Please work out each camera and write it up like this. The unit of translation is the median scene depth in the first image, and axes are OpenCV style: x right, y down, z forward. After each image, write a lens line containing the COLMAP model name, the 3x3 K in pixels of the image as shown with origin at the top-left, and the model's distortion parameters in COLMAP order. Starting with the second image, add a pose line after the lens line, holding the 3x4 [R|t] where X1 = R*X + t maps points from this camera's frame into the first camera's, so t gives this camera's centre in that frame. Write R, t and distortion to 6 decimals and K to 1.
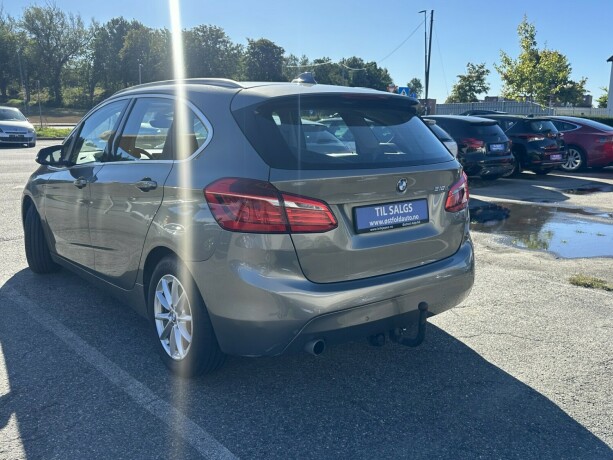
lens RADIAL K [[571.8, 0, 306.5], [0, 571.8, 230.0], [0, 0, 1]] dist [-0.001160, -0.007653]
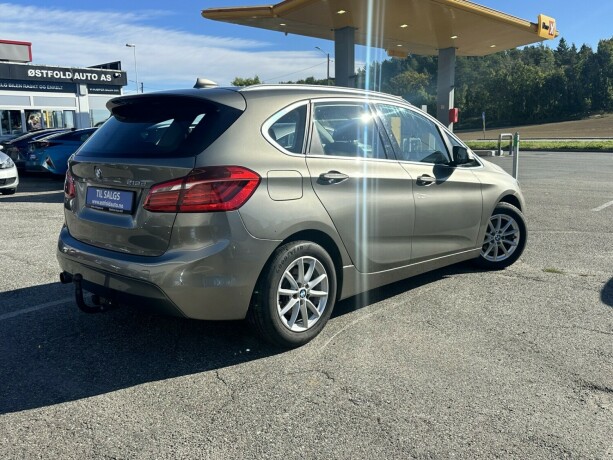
lens RADIAL K [[571.8, 0, 306.5], [0, 571.8, 230.0], [0, 0, 1]] dist [-0.001160, -0.007653]
pose [[0.150580, 0.161832, -0.975262, 1.319367], [-0.179317, 0.974617, 0.134039, -0.188172], [0.972199, 0.154698, 0.175777, 1.166601]]
